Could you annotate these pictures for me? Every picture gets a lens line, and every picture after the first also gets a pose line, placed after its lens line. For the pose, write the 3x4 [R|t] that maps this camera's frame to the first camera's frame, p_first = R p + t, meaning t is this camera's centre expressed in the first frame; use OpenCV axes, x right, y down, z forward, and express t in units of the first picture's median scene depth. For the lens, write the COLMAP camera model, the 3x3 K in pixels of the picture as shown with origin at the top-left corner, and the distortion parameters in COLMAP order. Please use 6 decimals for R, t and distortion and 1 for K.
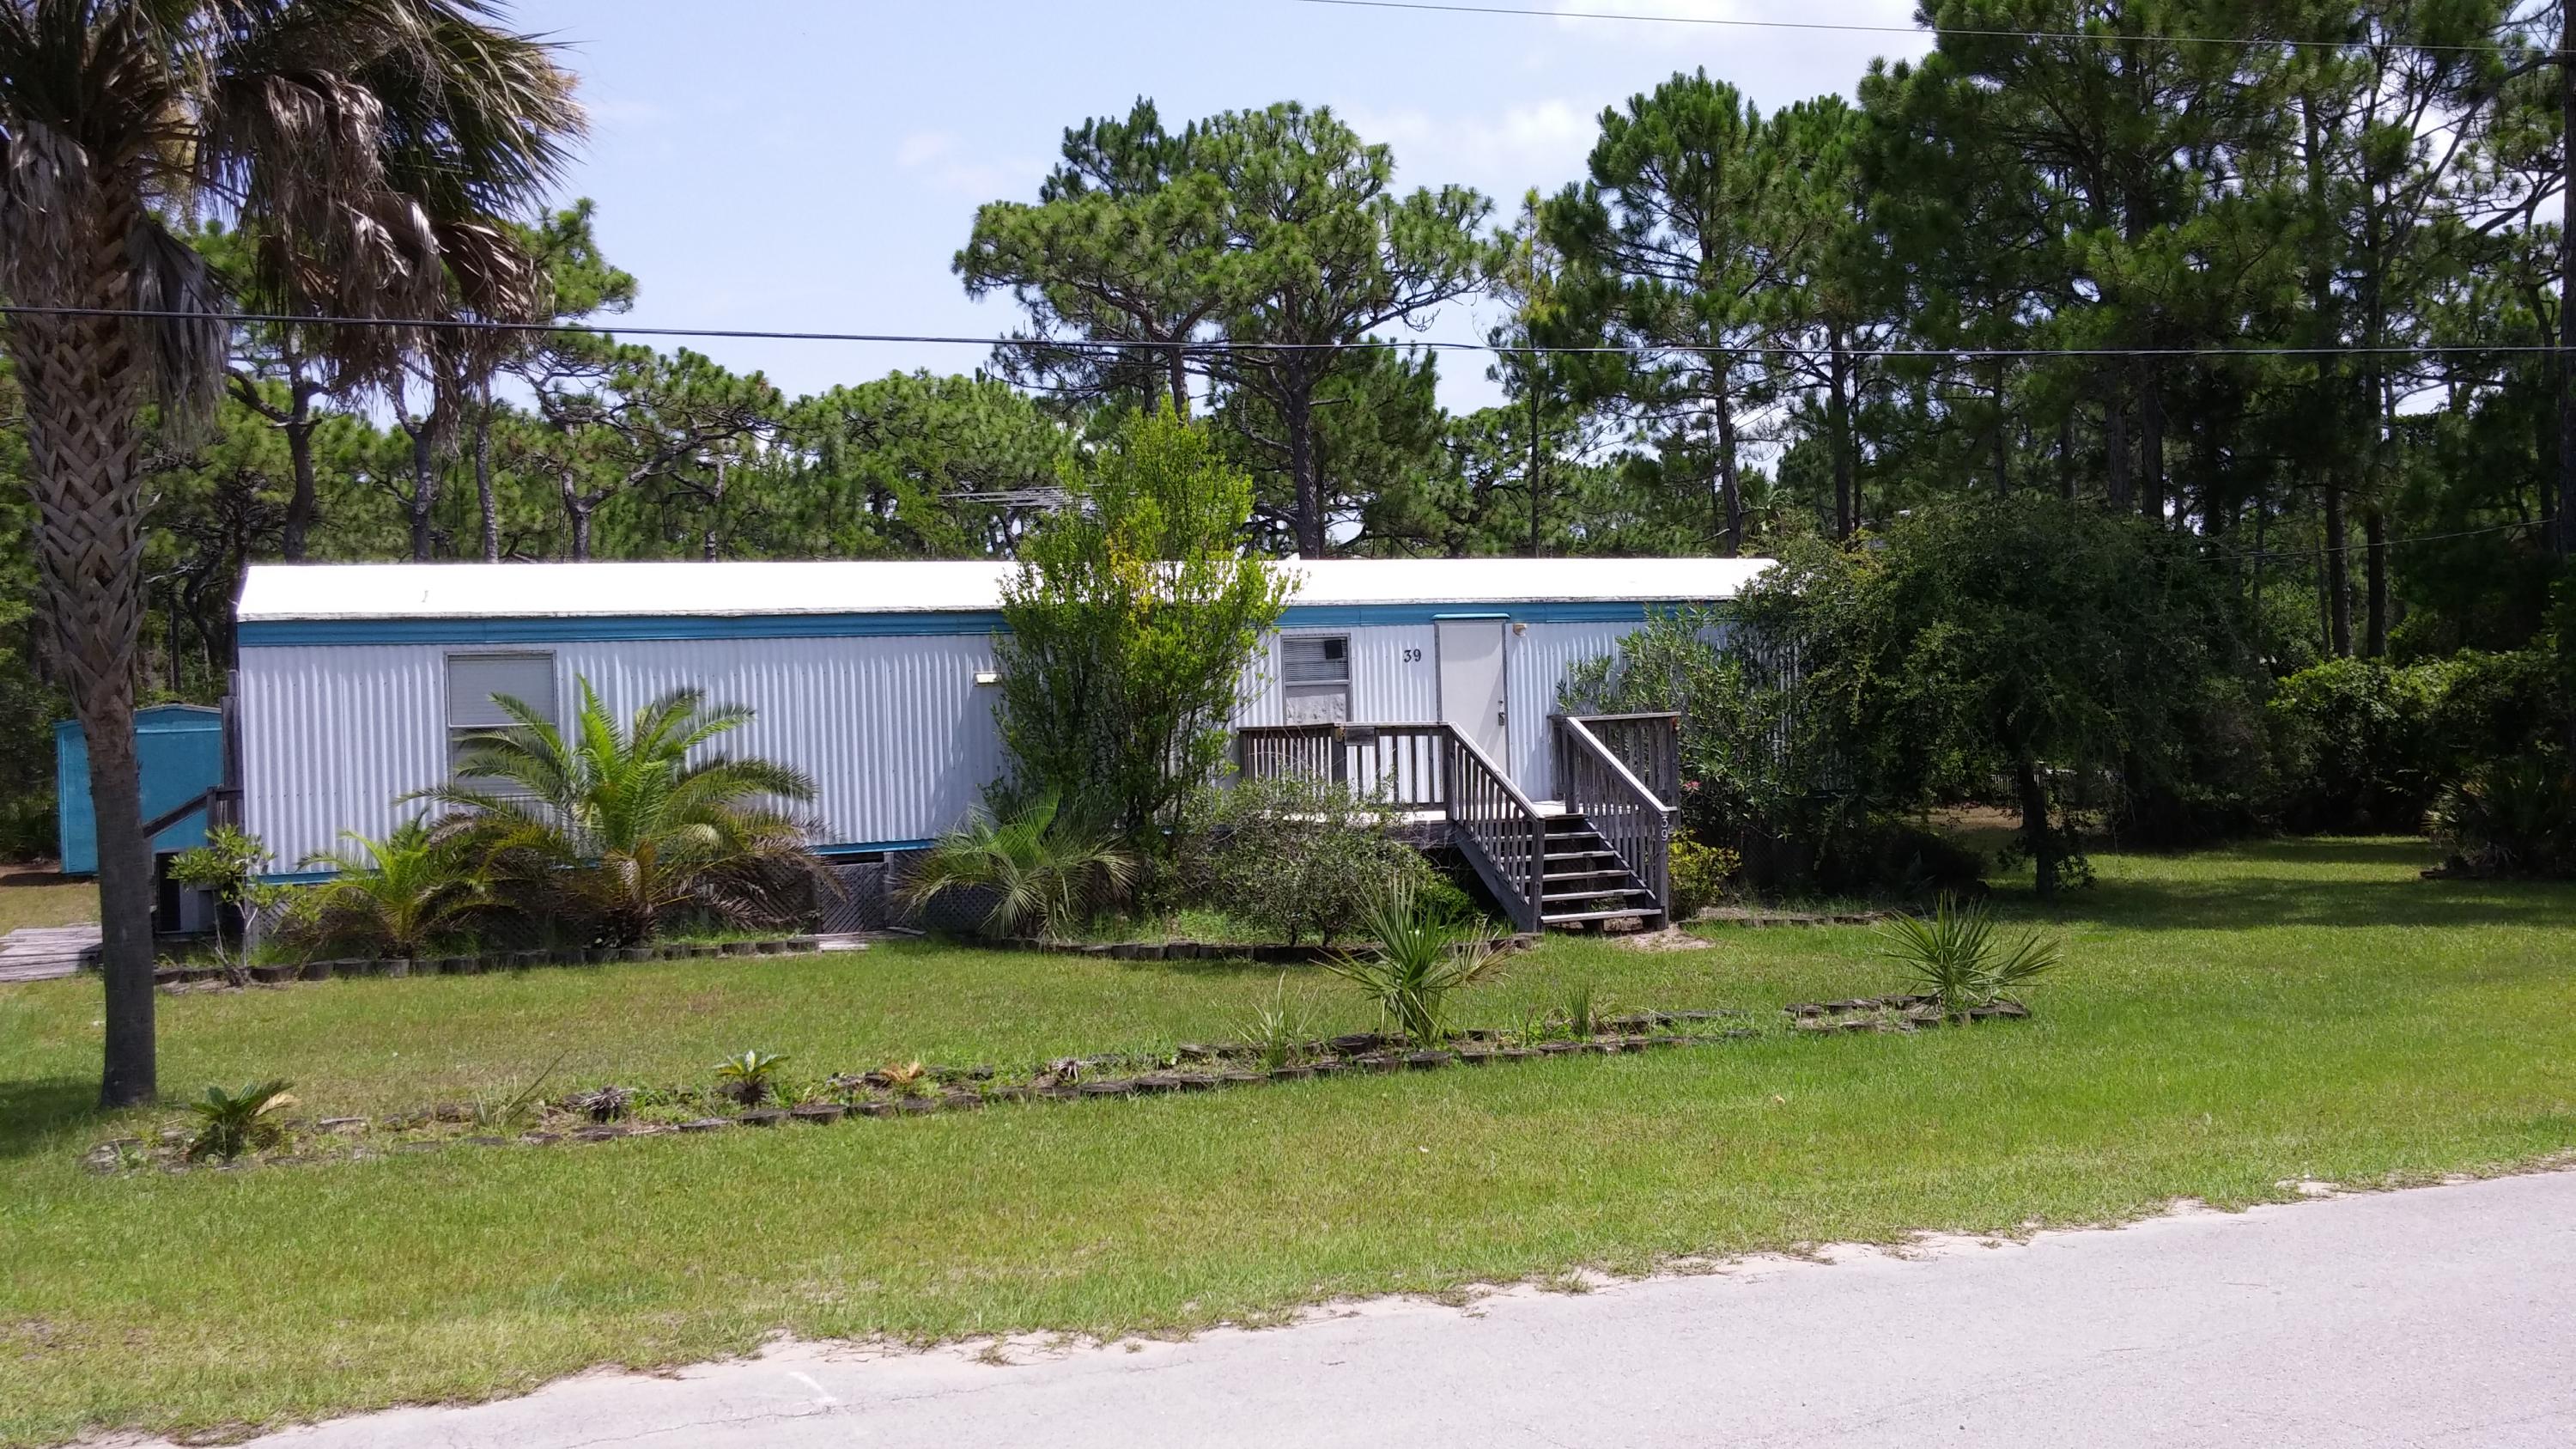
lens RADIAL K [[2257.1, 0, 1288.0], [0, 2257.1, 724.5], [0, 0, 1]] dist [0.069358, -0.115536]
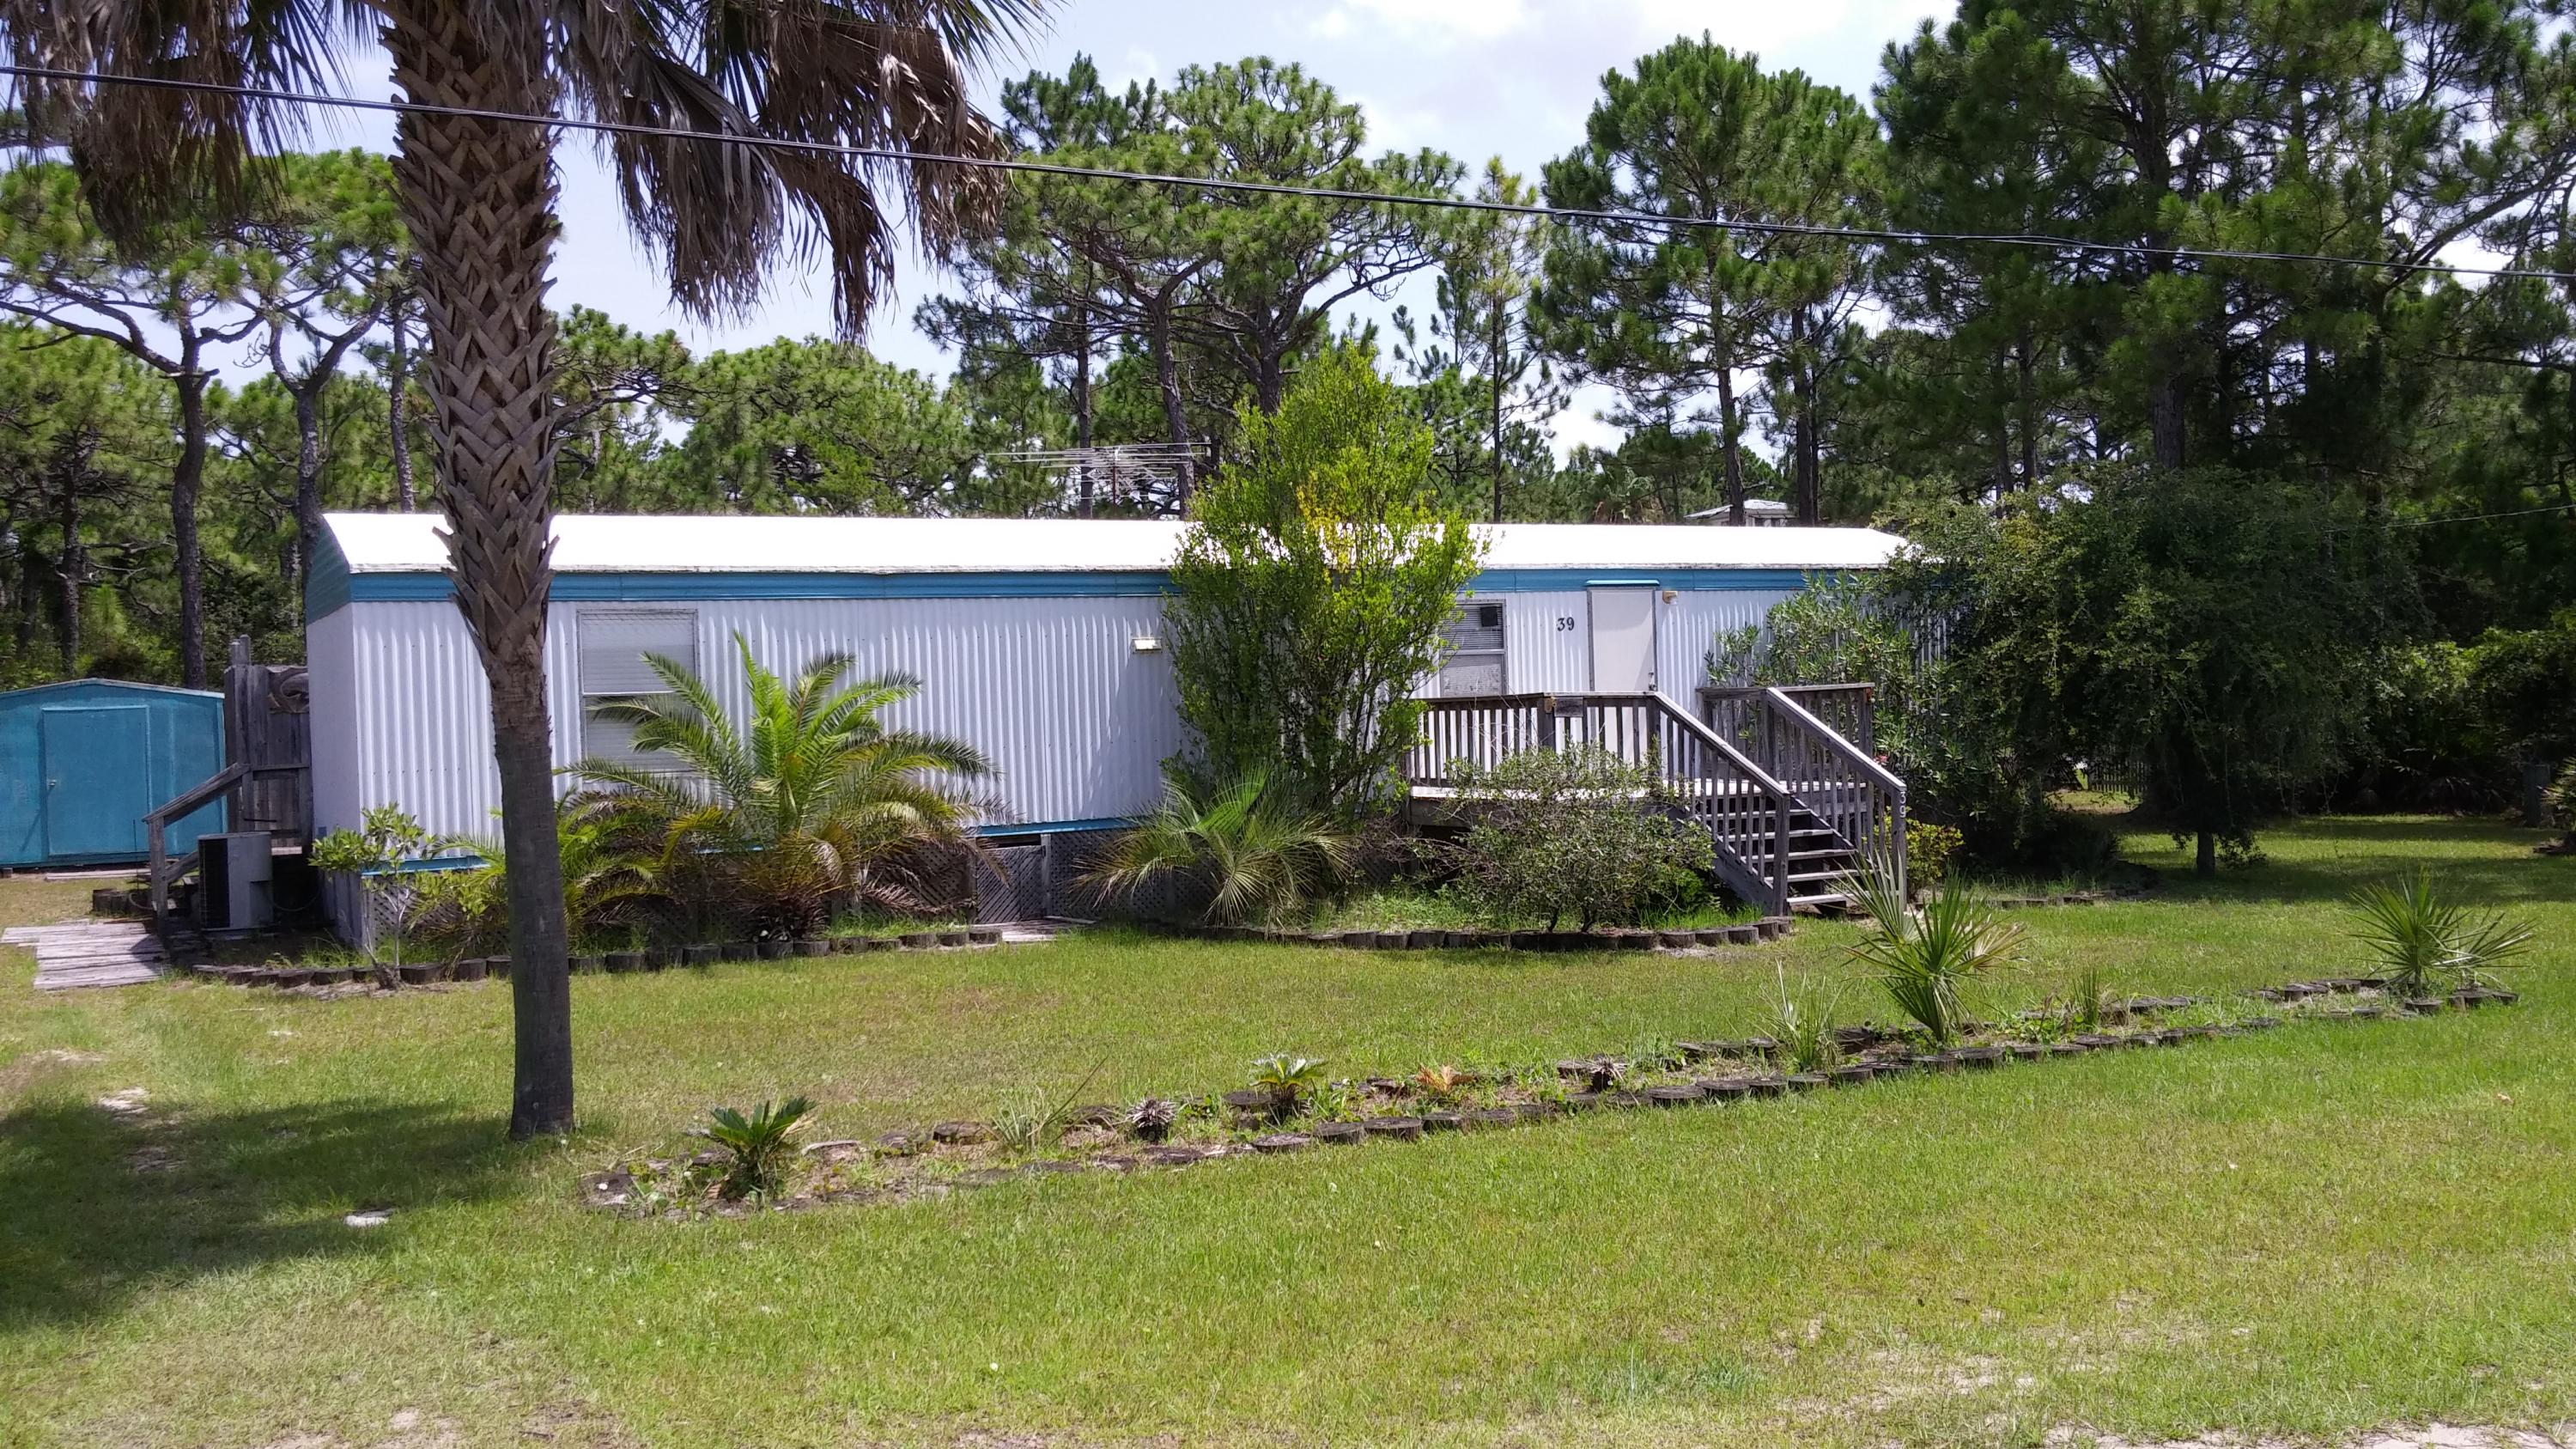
lens RADIAL K [[2257.1, 0, 1288.0], [0, 2257.1, 724.5], [0, 0, 1]] dist [0.069358, -0.115536]
pose [[0.994549, 0.000153, 0.104270, -0.174097], [-0.000569, 0.999992, 0.003962, 0.008493], [-0.104268, -0.004000, 0.994541, 0.082488]]
